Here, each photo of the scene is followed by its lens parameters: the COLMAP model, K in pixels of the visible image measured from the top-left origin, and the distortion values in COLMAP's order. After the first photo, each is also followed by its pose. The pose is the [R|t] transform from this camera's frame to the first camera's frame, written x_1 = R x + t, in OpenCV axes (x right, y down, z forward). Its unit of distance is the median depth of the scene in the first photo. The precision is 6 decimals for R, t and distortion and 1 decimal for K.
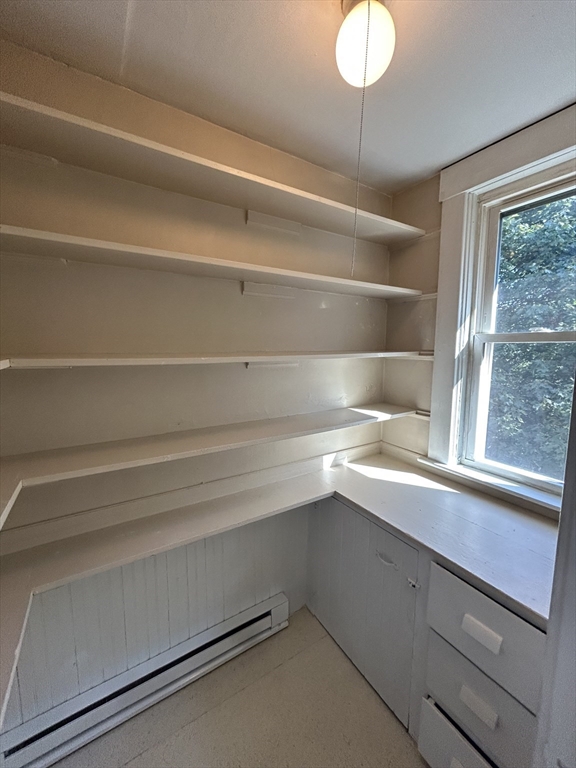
lens RADIAL K [[307.9, 0, 285.8], [0, 307.9, 385.0], [0, 0, 1]] dist [-0.004869, -0.000438]
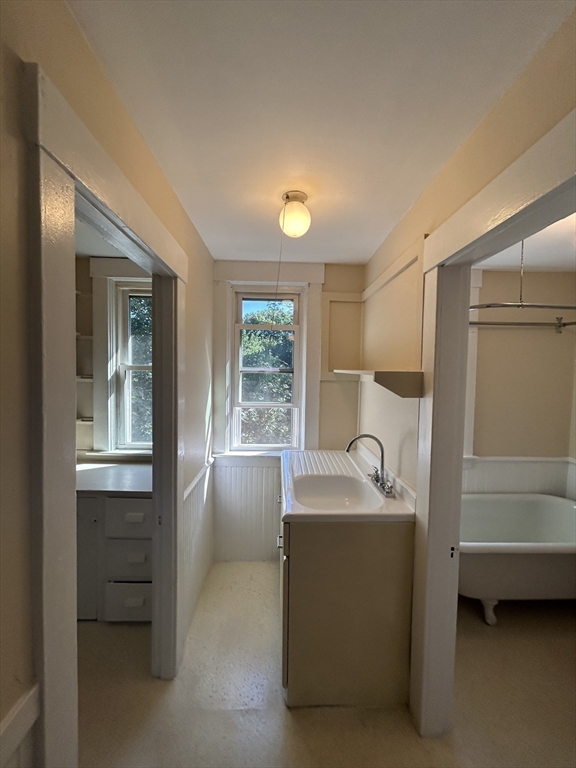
lens RADIAL K [[307.9, 0, 287.1], [0, 307.9, 385.9], [0, 0, 1]] dist [-0.004869, -0.000438]
pose [[0.507965, -0.018161, 0.861186, -0.312054], [0.093993, 0.994976, -0.034458, 0.077608], [-0.856234, 0.098449, 0.507120, -0.530469]]
